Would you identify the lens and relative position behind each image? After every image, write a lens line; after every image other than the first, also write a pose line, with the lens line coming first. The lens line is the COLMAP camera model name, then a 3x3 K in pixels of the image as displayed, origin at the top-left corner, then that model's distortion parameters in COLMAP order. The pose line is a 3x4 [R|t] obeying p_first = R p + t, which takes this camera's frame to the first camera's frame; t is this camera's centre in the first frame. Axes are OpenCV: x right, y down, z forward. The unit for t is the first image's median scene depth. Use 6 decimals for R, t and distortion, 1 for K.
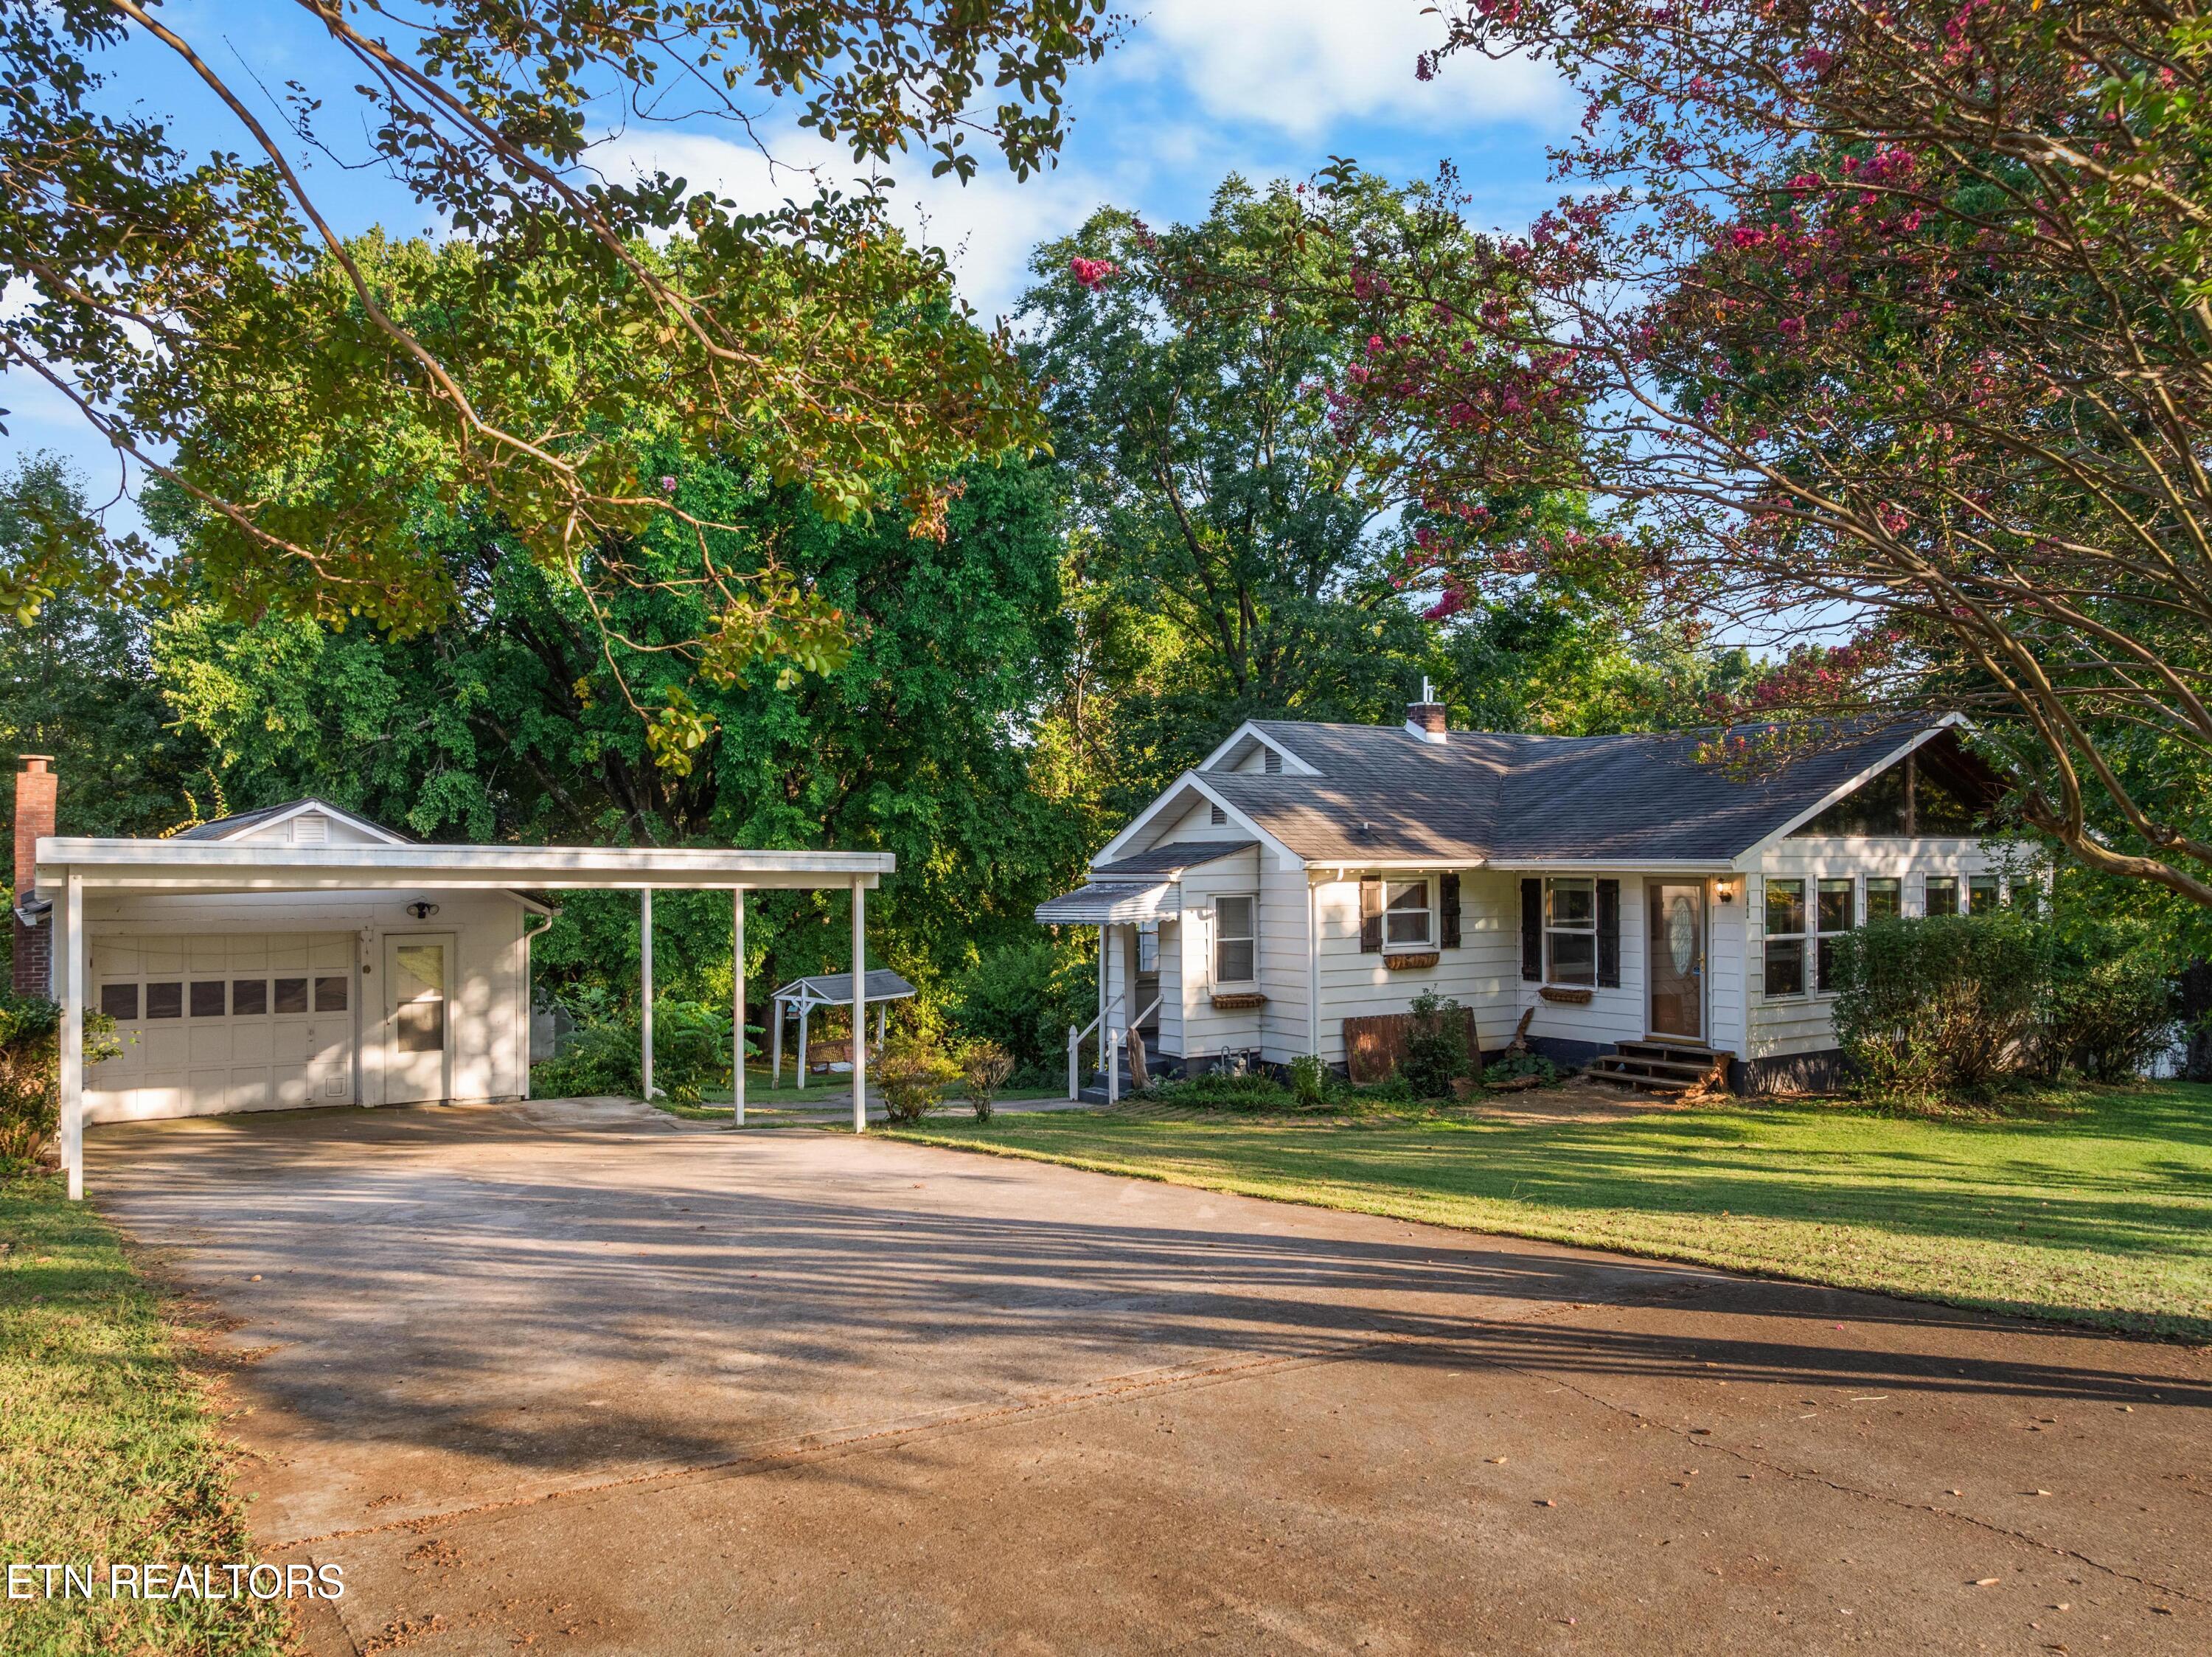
lens RADIAL K [[1735.1, 0, 1091.9], [0, 1735.1, 842.6], [0, 0, 1]] dist [-0.011685, 0.000445]
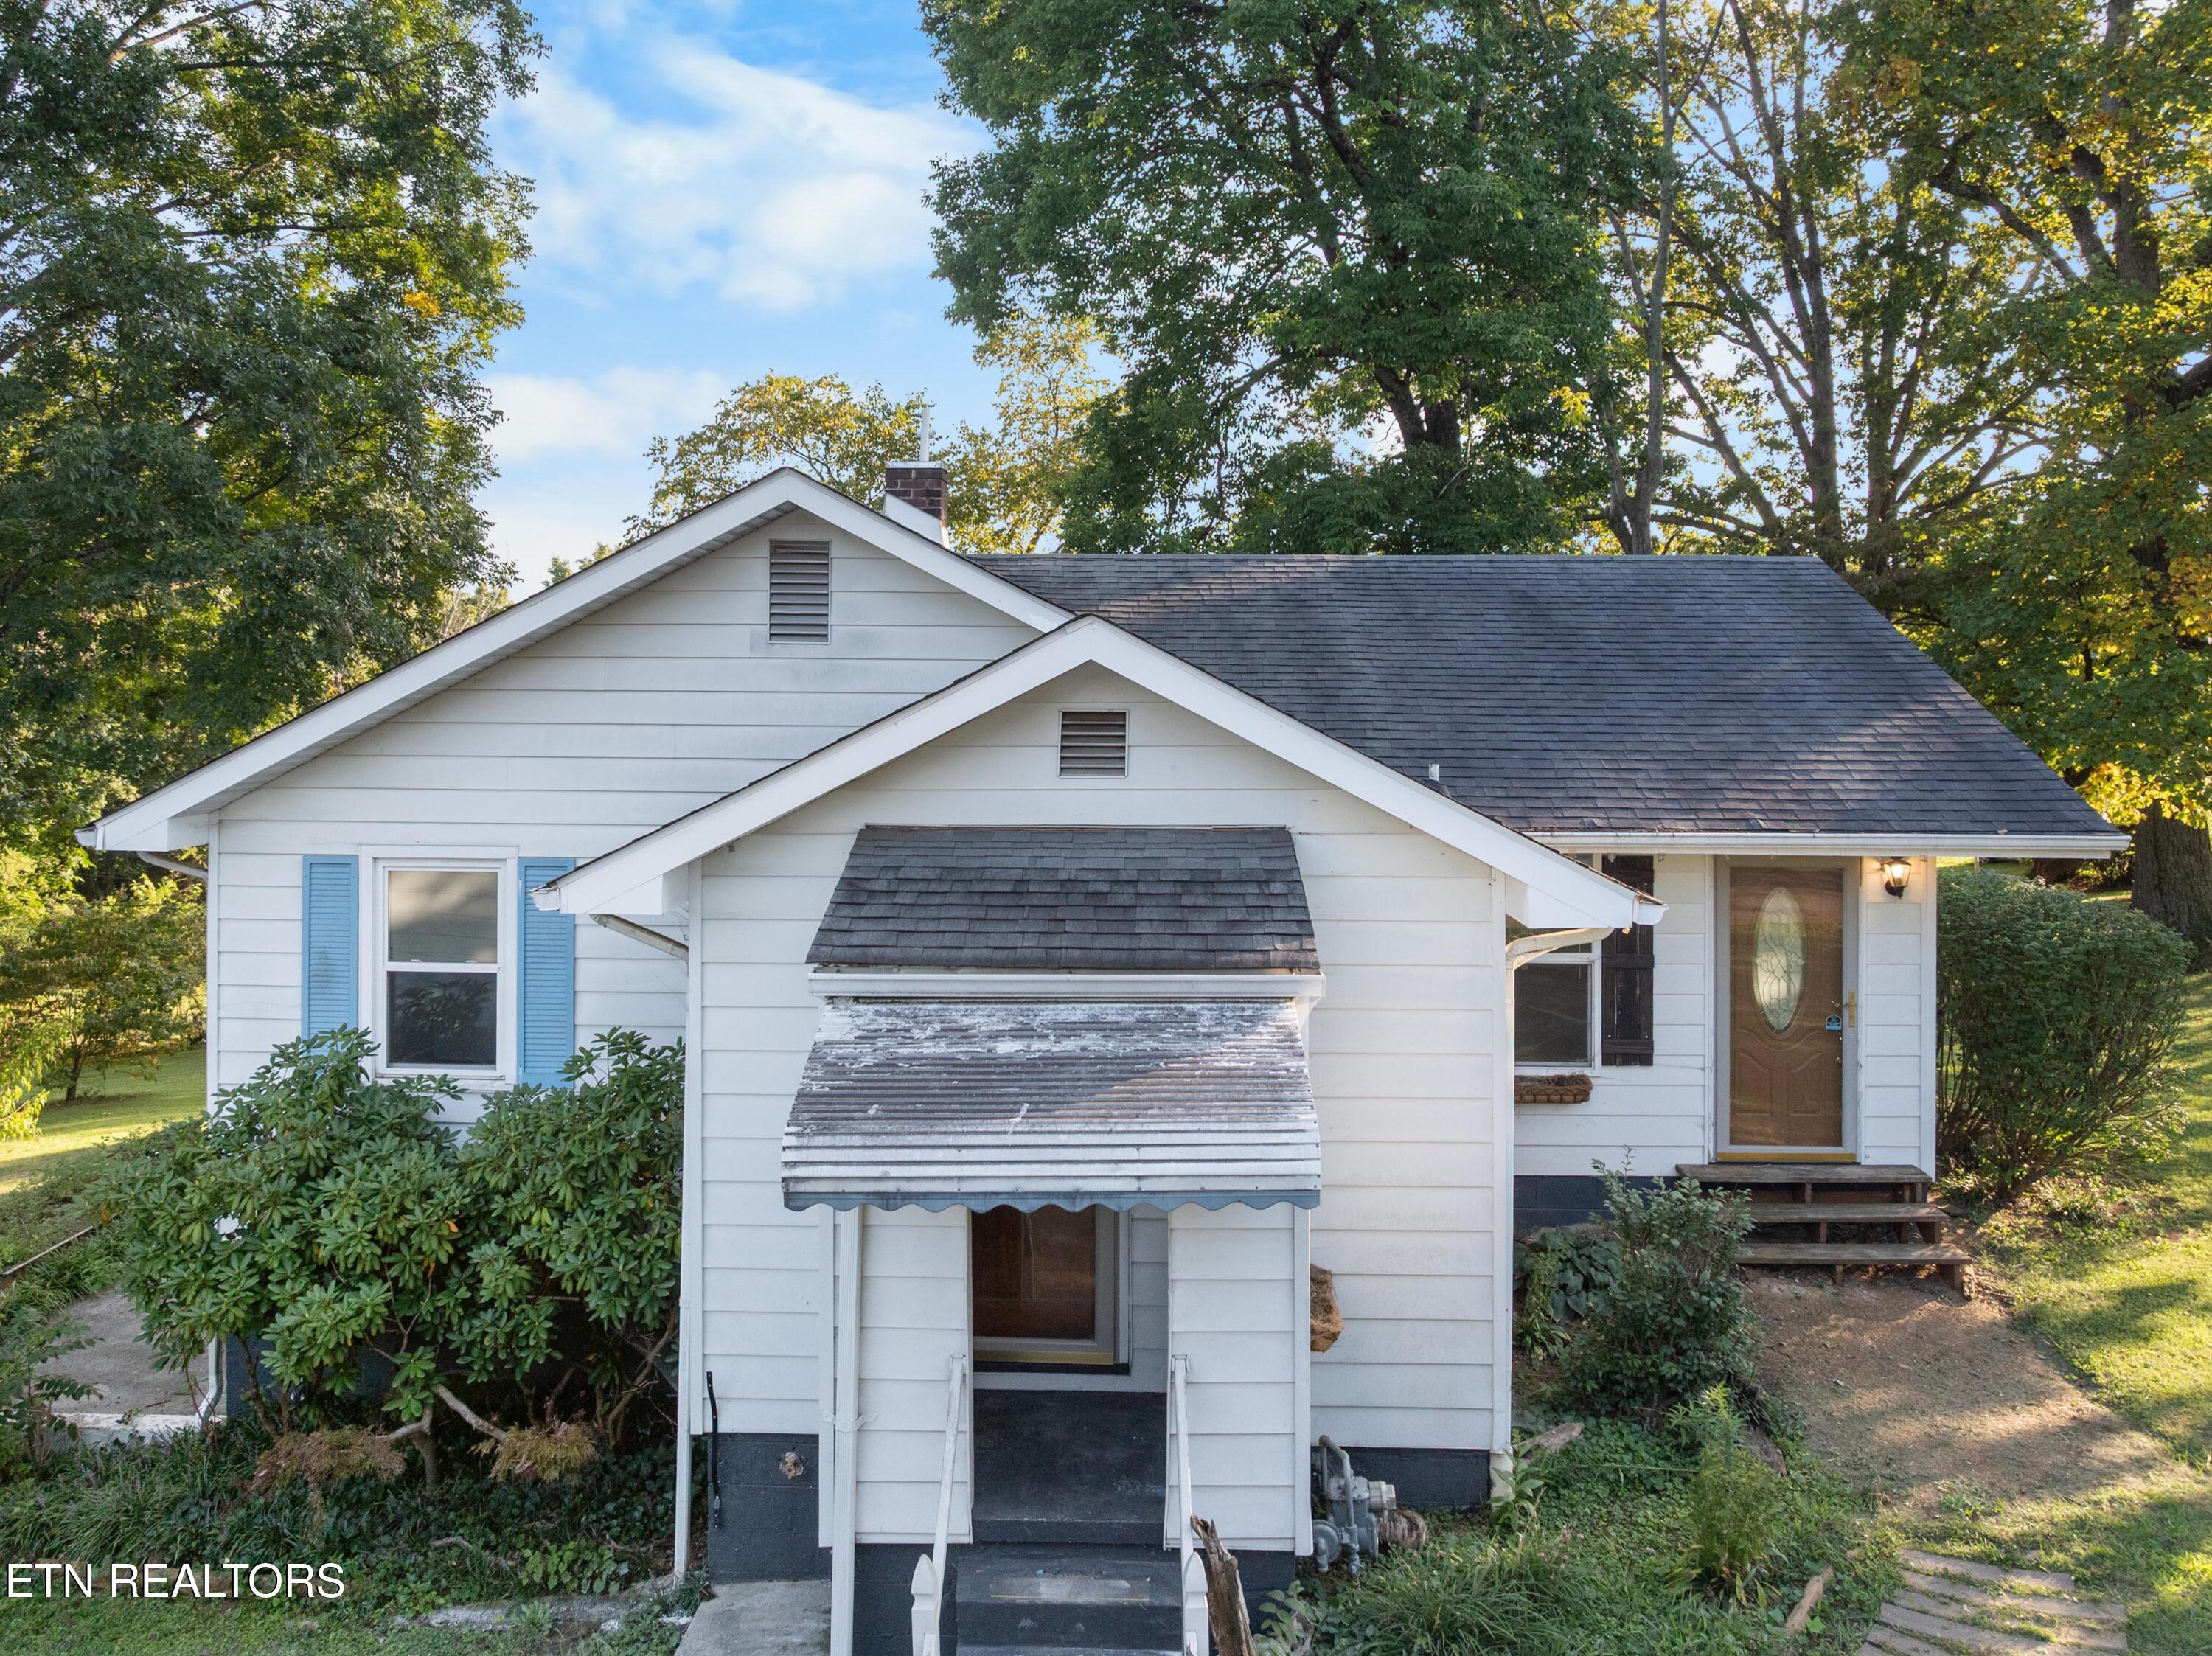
lens RADIAL K [[1804.6, 0, 1070.2], [0, 1804.6, 657.6], [0, 0, 1]] dist [-0.027455, -0.005866]
pose [[0.563642, 0.010676, 0.825950, -0.235672], [-0.020255, 0.999794, 0.000900, -0.034483], [-0.825771, -0.017237, 0.563742, 0.835352]]
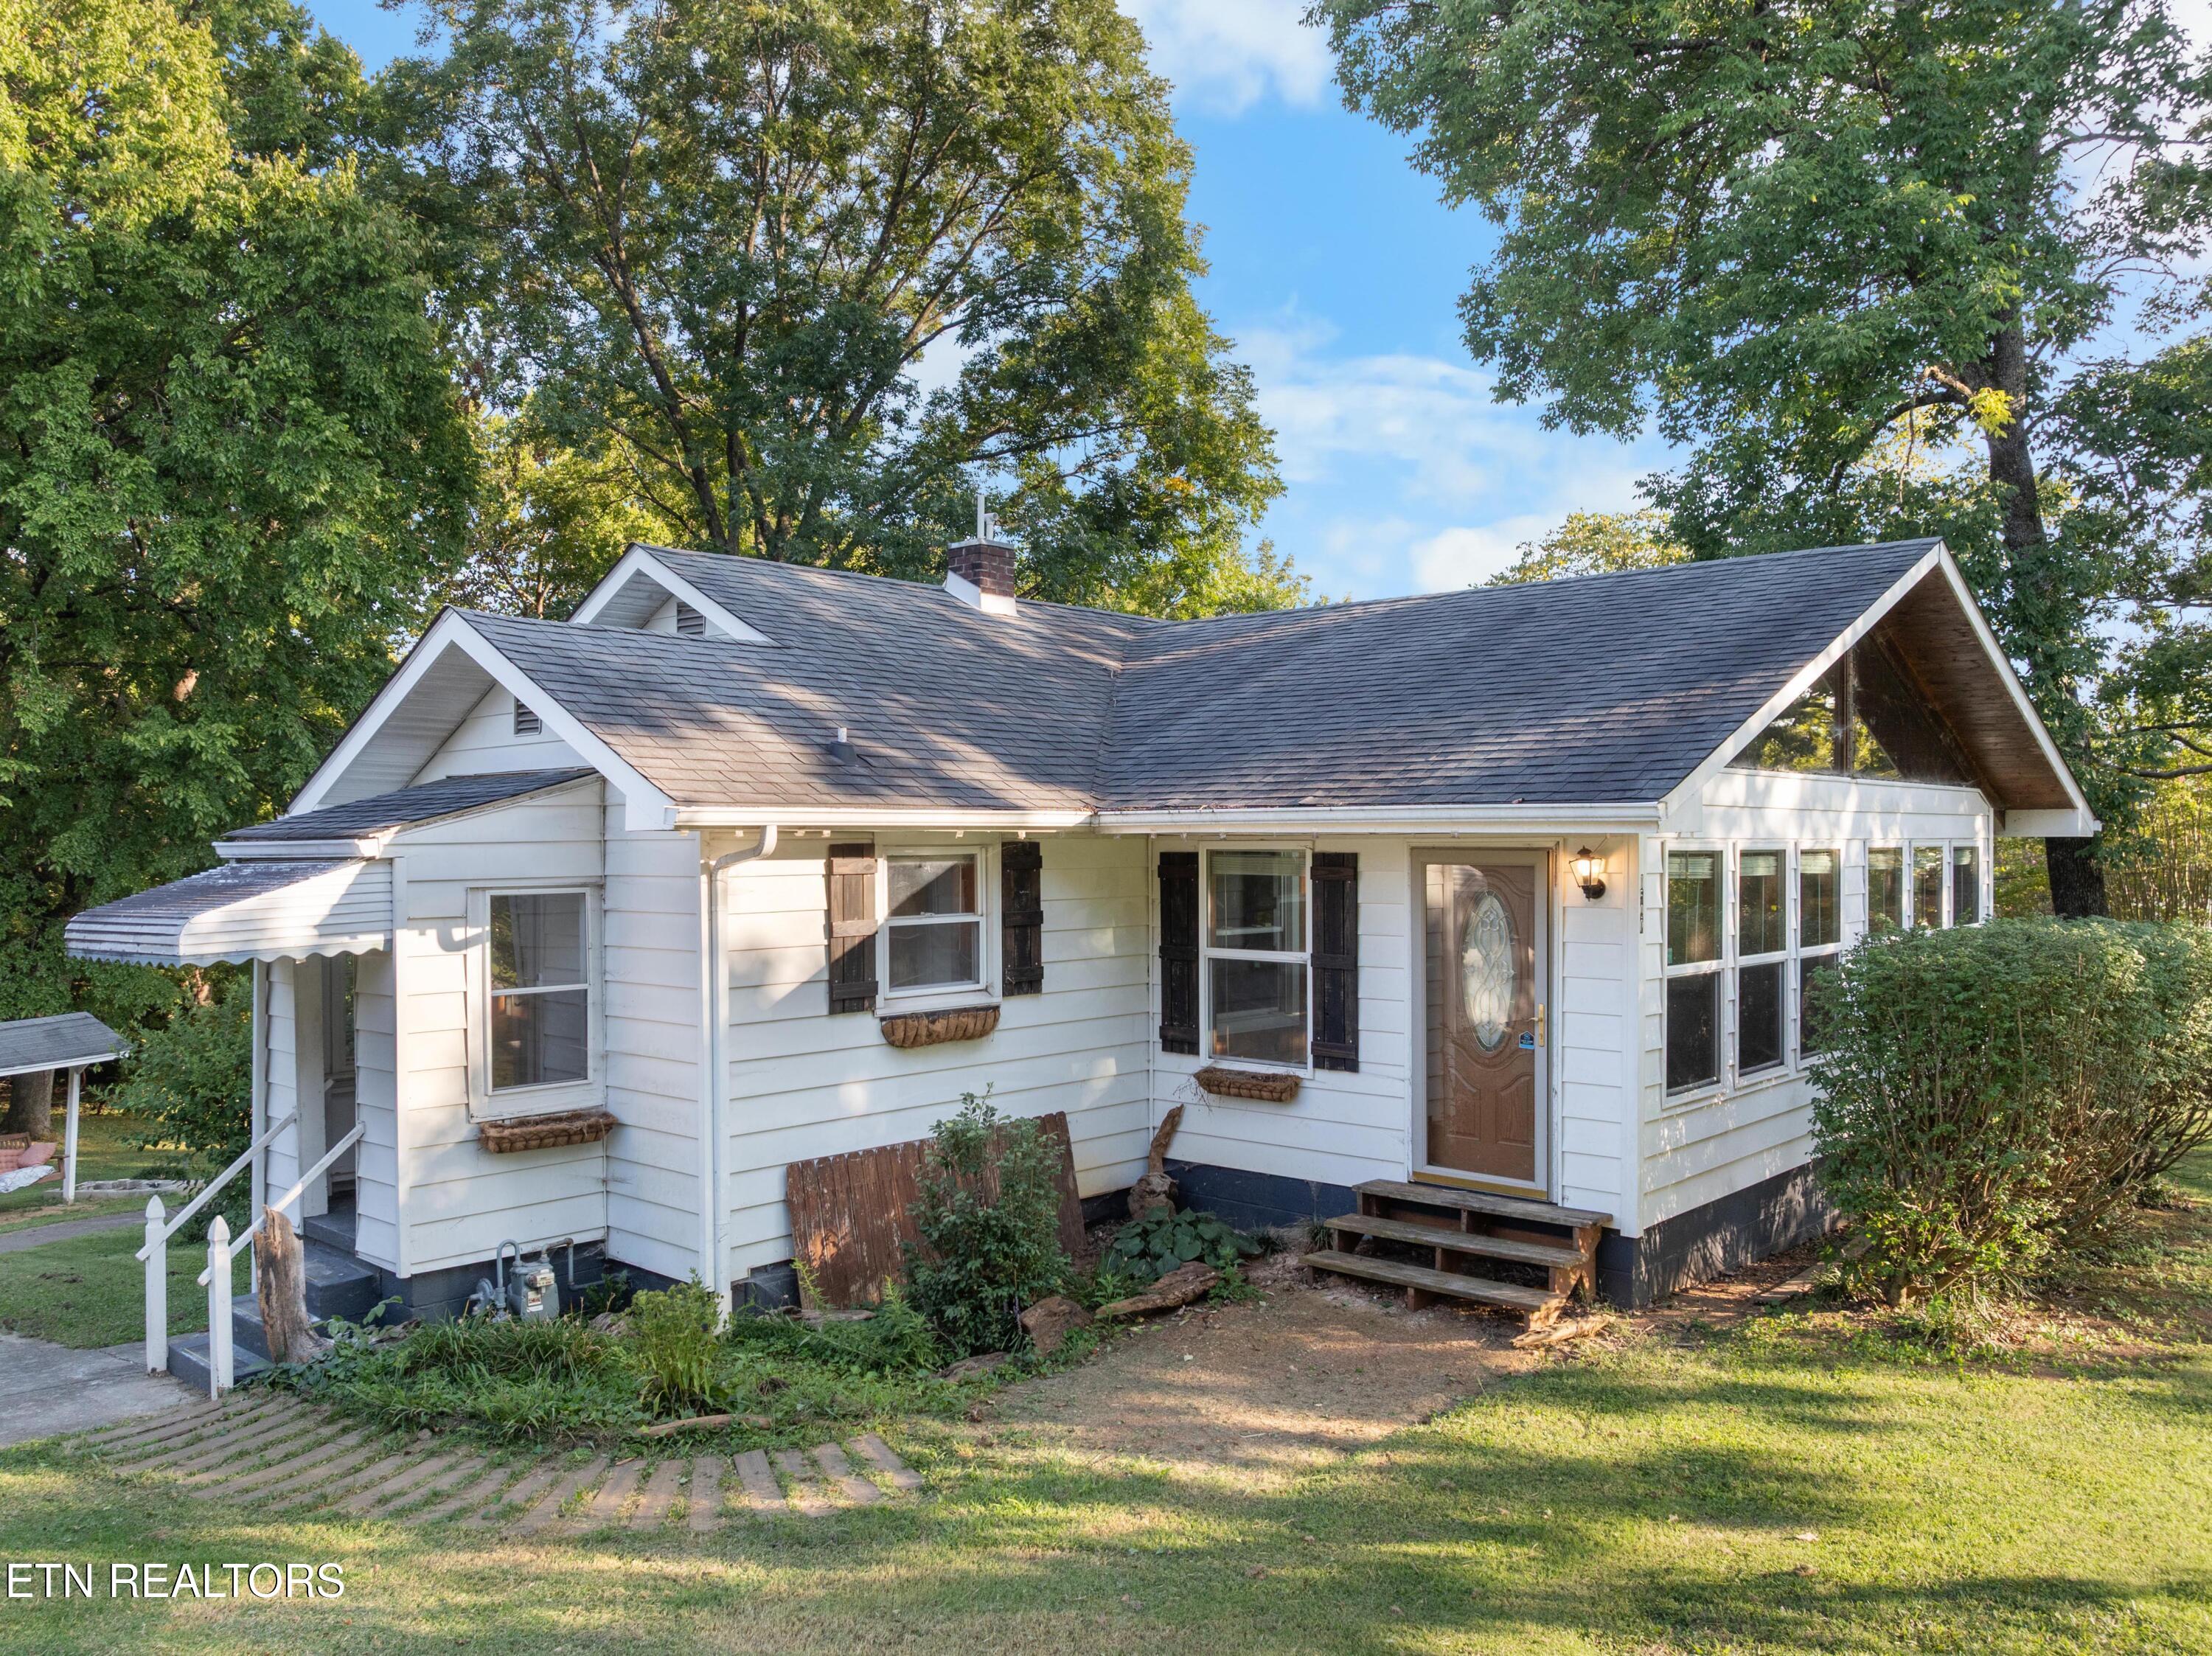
lens RADIAL K [[1735.0, 0, 1100.5], [0, 1735.0, 838.0], [0, 0, 1]] dist [-0.011685, 0.000445]
pose [[0.969193, 0.000921, 0.246299, 0.110467], [-0.003094, 0.999960, 0.008433, 0.013008], [-0.246281, -0.008935, 0.969157, 0.534727]]
